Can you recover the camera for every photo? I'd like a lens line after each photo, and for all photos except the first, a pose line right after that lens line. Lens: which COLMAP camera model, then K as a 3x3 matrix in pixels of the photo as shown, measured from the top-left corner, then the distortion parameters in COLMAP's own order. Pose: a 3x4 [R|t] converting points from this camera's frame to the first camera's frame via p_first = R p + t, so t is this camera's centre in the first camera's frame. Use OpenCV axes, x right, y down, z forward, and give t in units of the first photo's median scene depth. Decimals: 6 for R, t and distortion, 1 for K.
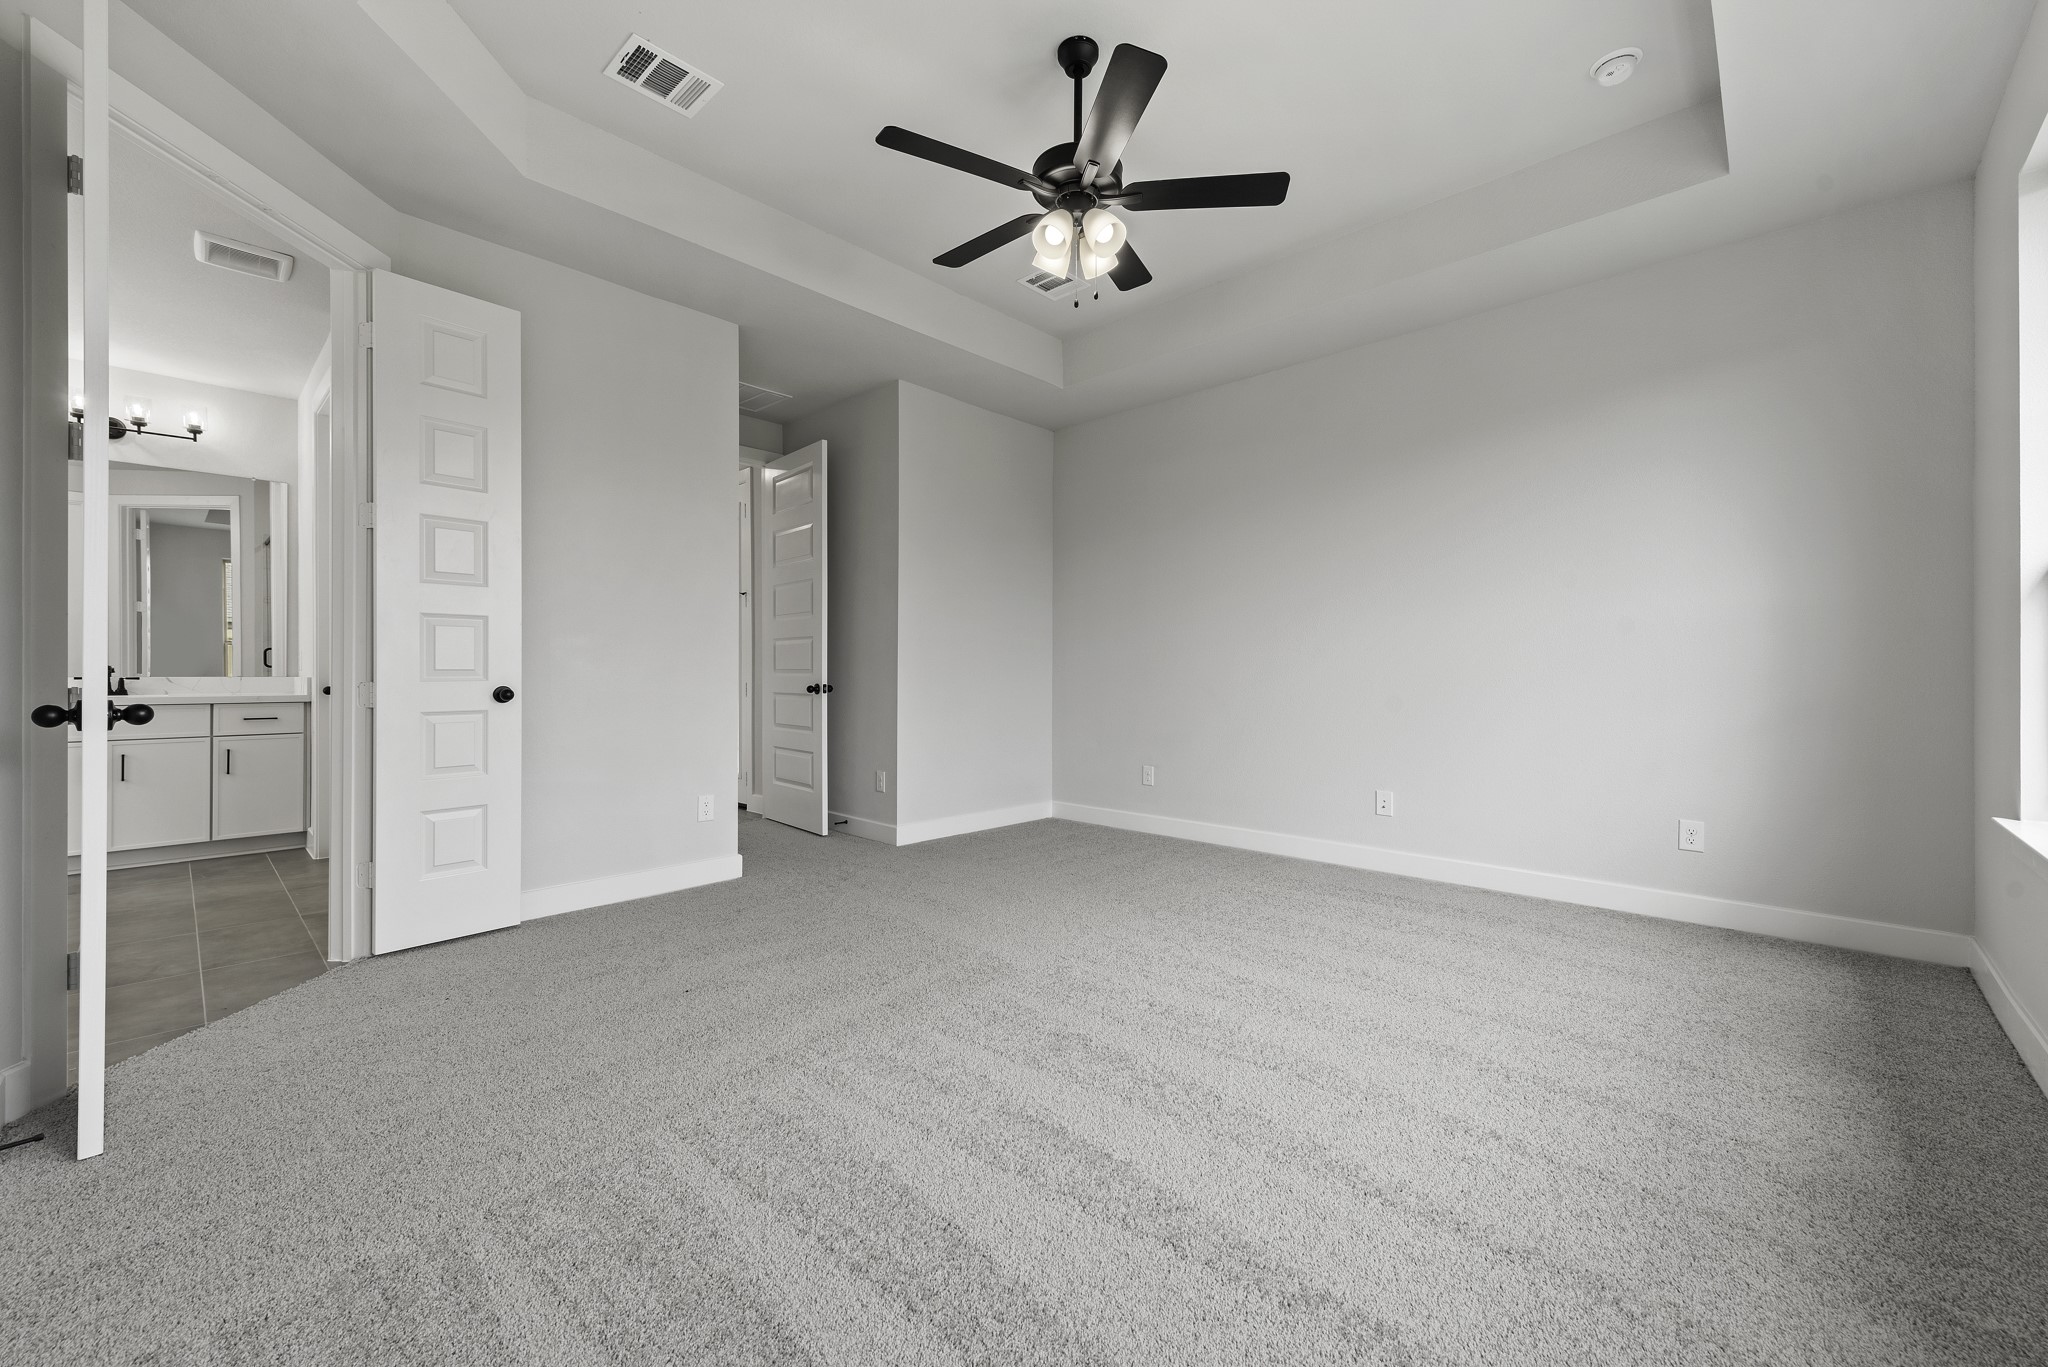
lens RADIAL K [[807.9, 0, 1025.3], [0, 807.9, 668.1], [0, 0, 1]] dist [0.003108, -0.002029]
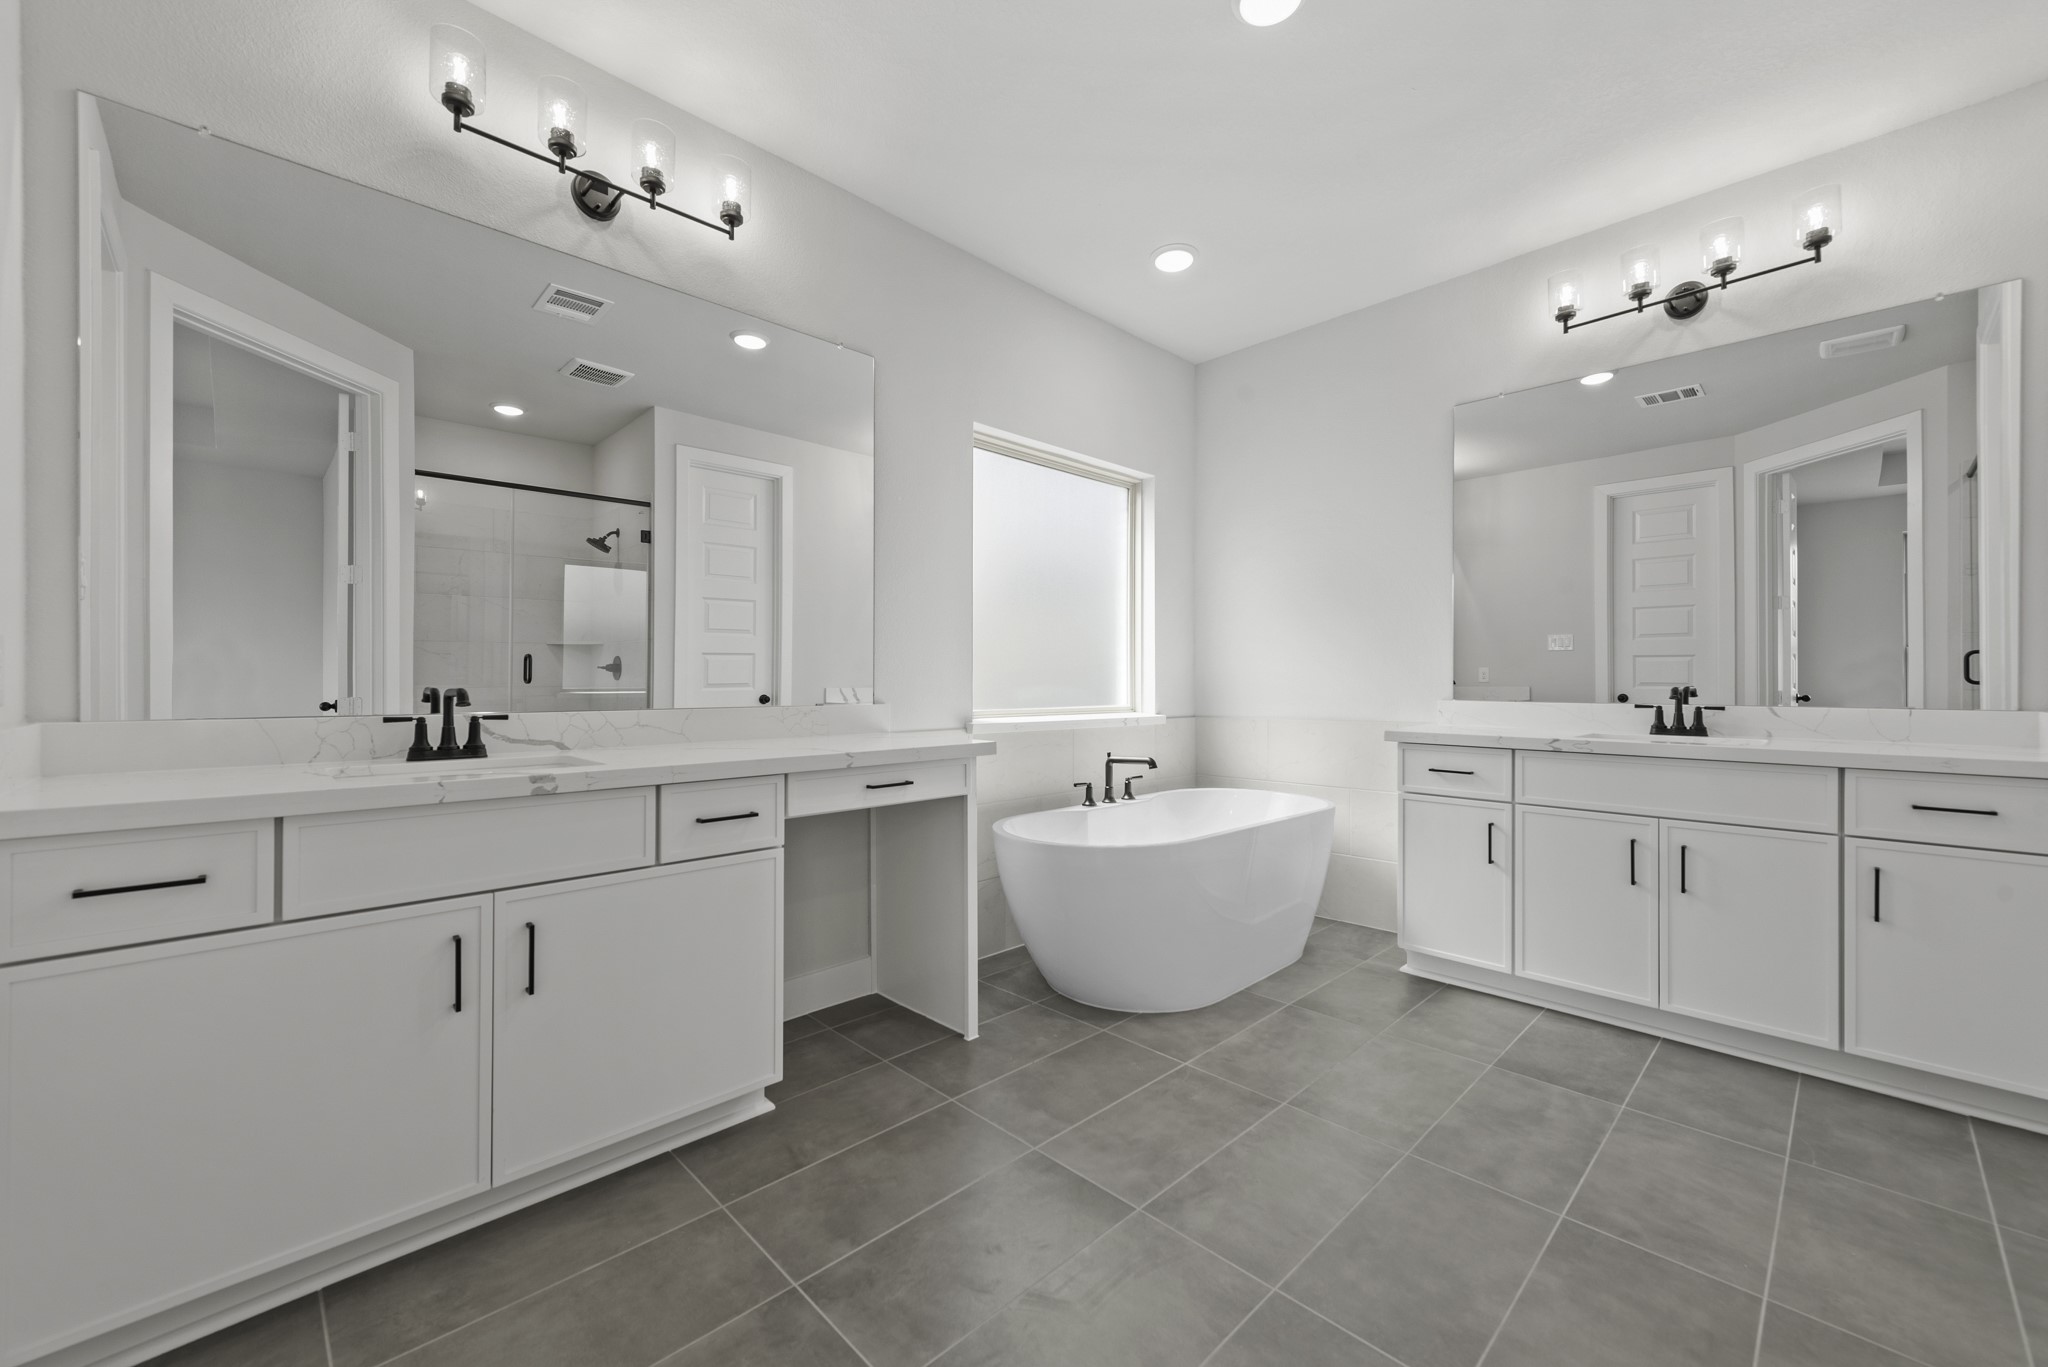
lens RADIAL K [[807.9, 0, 1011.8], [0, 807.9, 684.6], [0, 0, 1]] dist [0.003108, -0.002029]
pose [[-0.052136, -0.005146, -0.998627, -0.468112], [-0.007502, 0.999961, -0.004761, 0.001663], [0.998612, 0.007243, -0.052173, 0.497444]]
